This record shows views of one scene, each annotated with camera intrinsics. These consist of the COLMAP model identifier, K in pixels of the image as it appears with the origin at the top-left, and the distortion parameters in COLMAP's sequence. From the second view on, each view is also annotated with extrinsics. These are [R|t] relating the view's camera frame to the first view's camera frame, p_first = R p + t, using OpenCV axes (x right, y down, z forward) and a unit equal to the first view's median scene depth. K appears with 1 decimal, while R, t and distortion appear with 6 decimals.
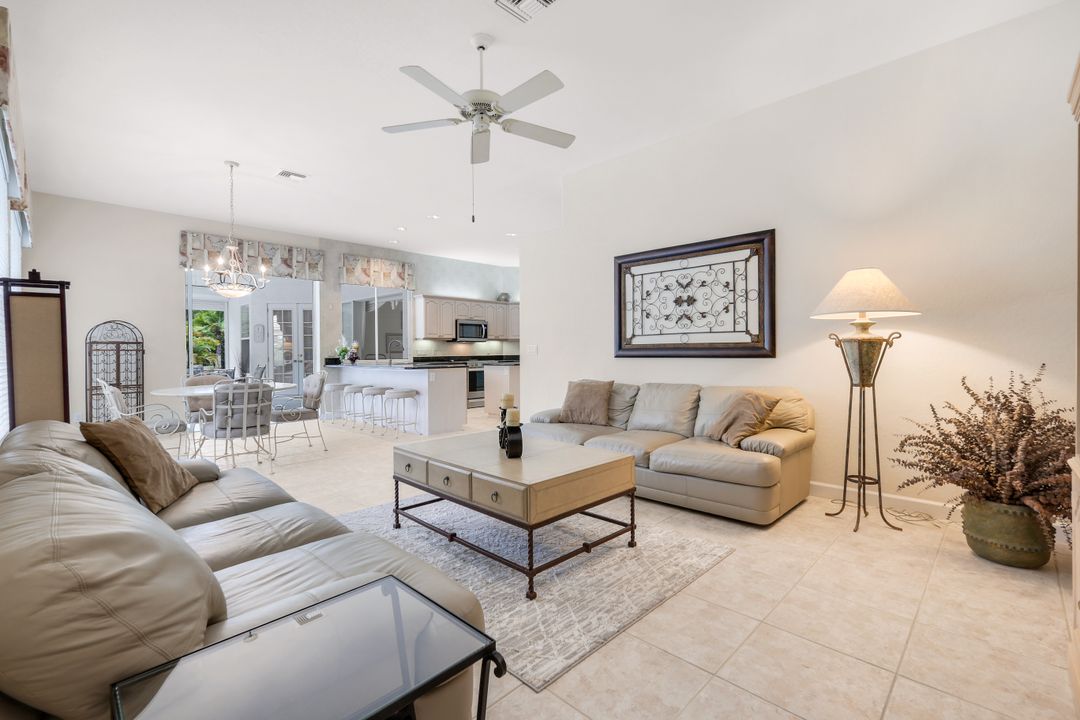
lens RADIAL K [[475.5, 0, 542.9], [0, 475.5, 352.6], [0, 0, 1]] dist [0.002078, -0.000243]
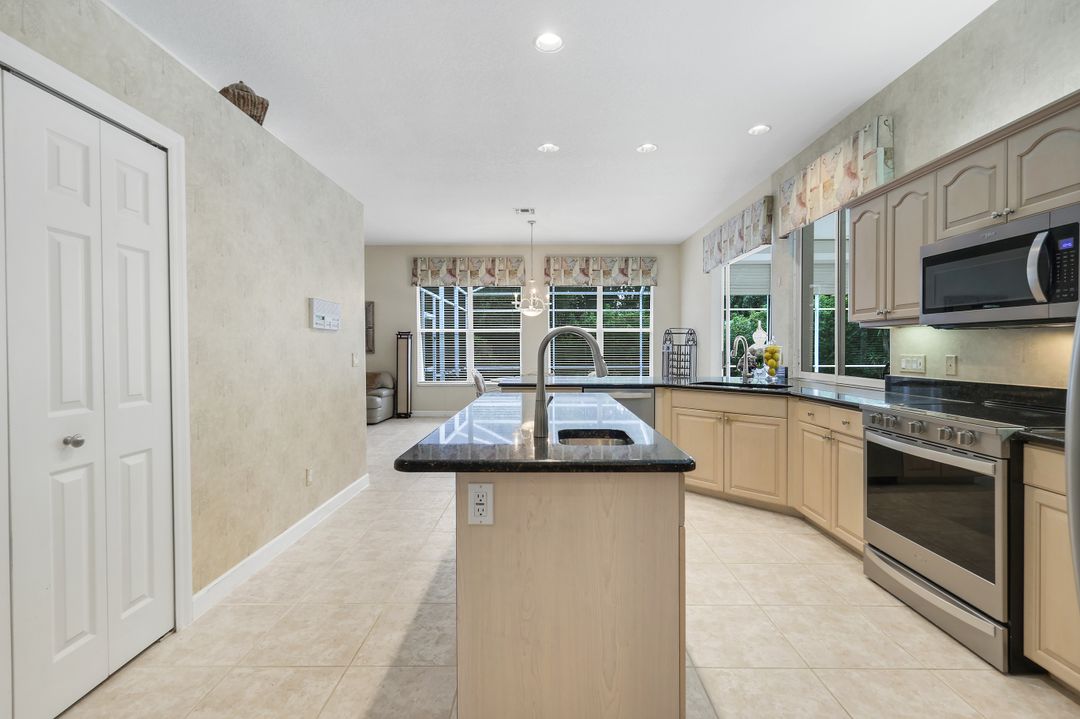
lens RADIAL K [[475.5, 0, 541.8], [0, 475.5, 353.5], [0, 0, 1]] dist [0.002078, -0.000243]
pose [[-0.725765, 0.020039, -0.687650, 0.200909], [0.008154, 0.999756, 0.020528, -0.020938], [0.687894, 0.009291, -0.725752, 1.327477]]
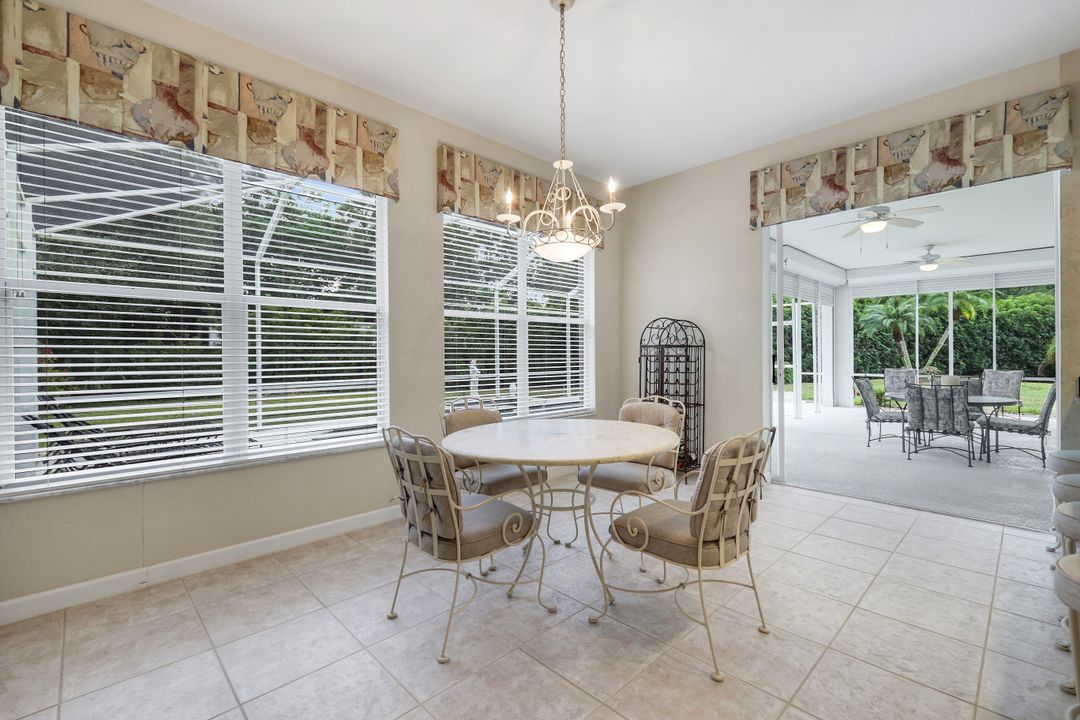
lens RADIAL K [[475.5, 0, 543.3], [0, 475.5, 352.4], [0, 0, 1]] dist [0.002078, -0.000243]
pose [[-0.028133, 0.006132, -0.999585, -0.087109], [0.006664, 0.999960, 0.005947, -0.012796], [0.999582, -0.006494, -0.028172, 0.639347]]
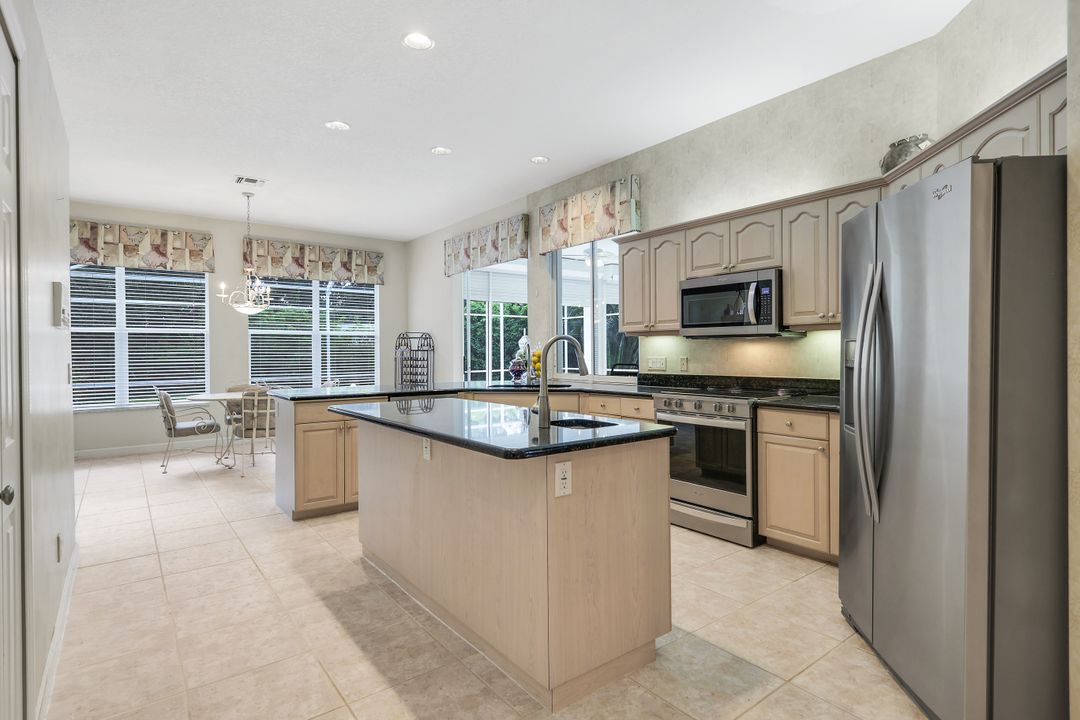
lens RADIAL K [[554.9, 0, 545.9], [0, 554.9, 351.5], [0, 0, 1]] dist [-0.000453, -0.000049]
pose [[-0.144647, 0.011961, -0.989411, 0.349777], [0.007847, 0.999909, 0.010941, -0.023250], [0.989452, -0.006181, -0.144728, 1.213672]]
